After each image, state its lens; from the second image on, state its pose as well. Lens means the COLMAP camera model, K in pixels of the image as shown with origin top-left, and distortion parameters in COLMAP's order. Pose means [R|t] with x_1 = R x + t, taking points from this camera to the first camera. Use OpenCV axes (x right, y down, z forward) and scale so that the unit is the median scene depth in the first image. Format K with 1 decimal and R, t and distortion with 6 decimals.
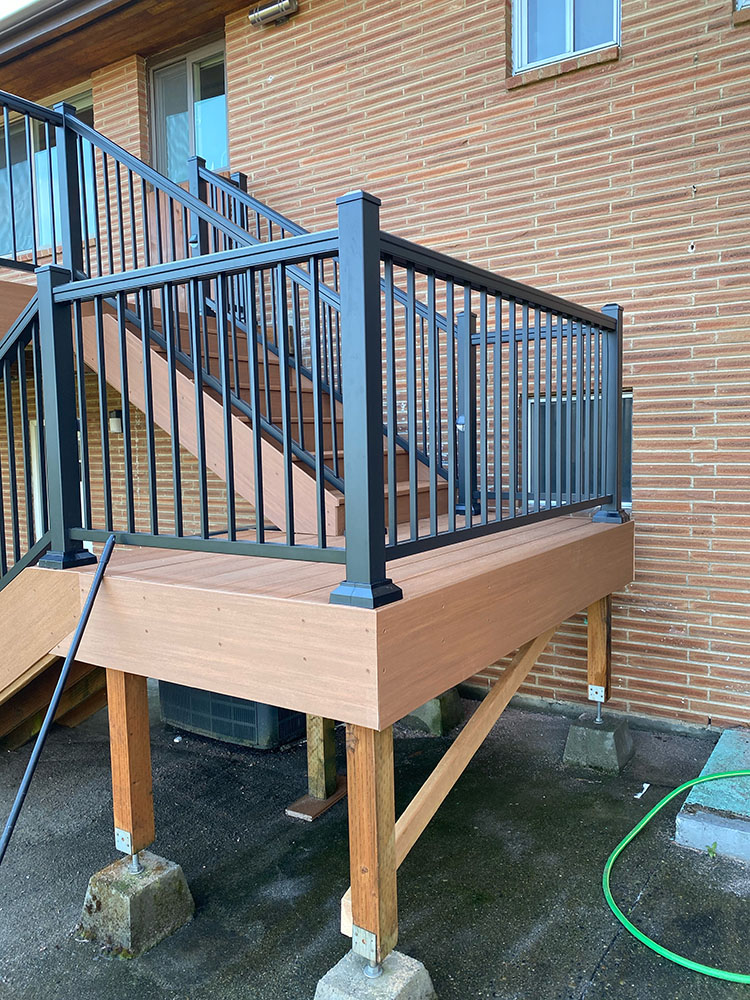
lens RADIAL K [[751.6, 0, 374.3], [0, 751.6, 496.3], [0, 0, 1]] dist [-0.004965, 0.003715]
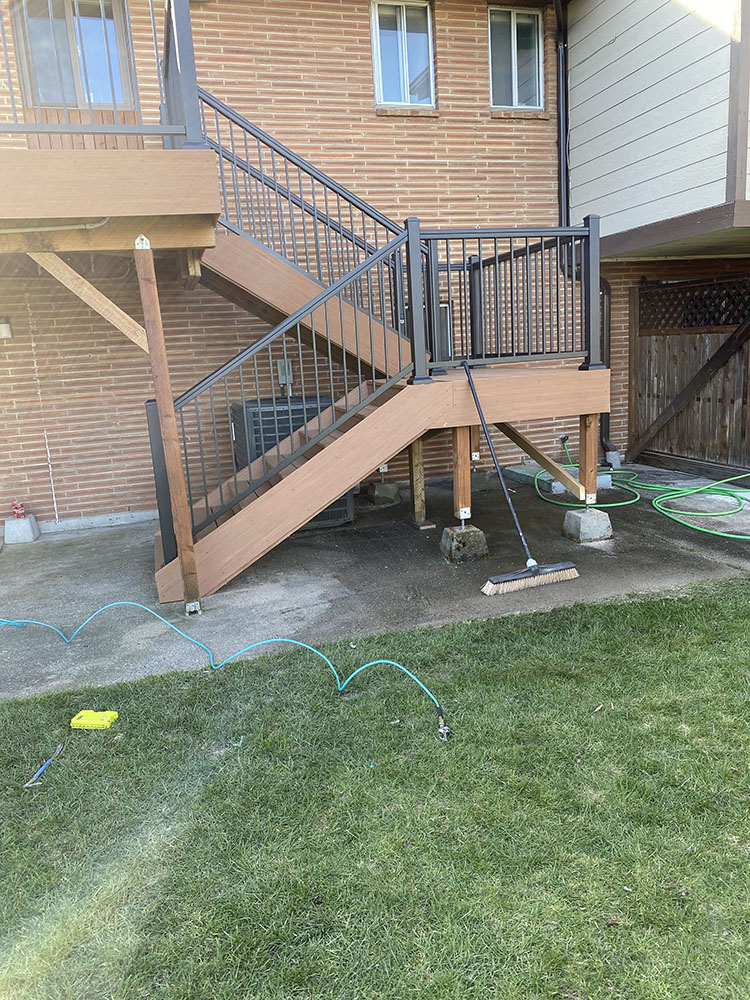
lens RADIAL K [[751.6, 0, 376.1], [0, 751.6, 502.0], [0, 0, 1]] dist [-0.004965, 0.003715]
pose [[0.657716, -0.167256, 0.734463, -1.220536], [0.106218, 0.985888, 0.129394, 0.087752], [-0.745740, -0.007091, 0.666200, -0.110239]]
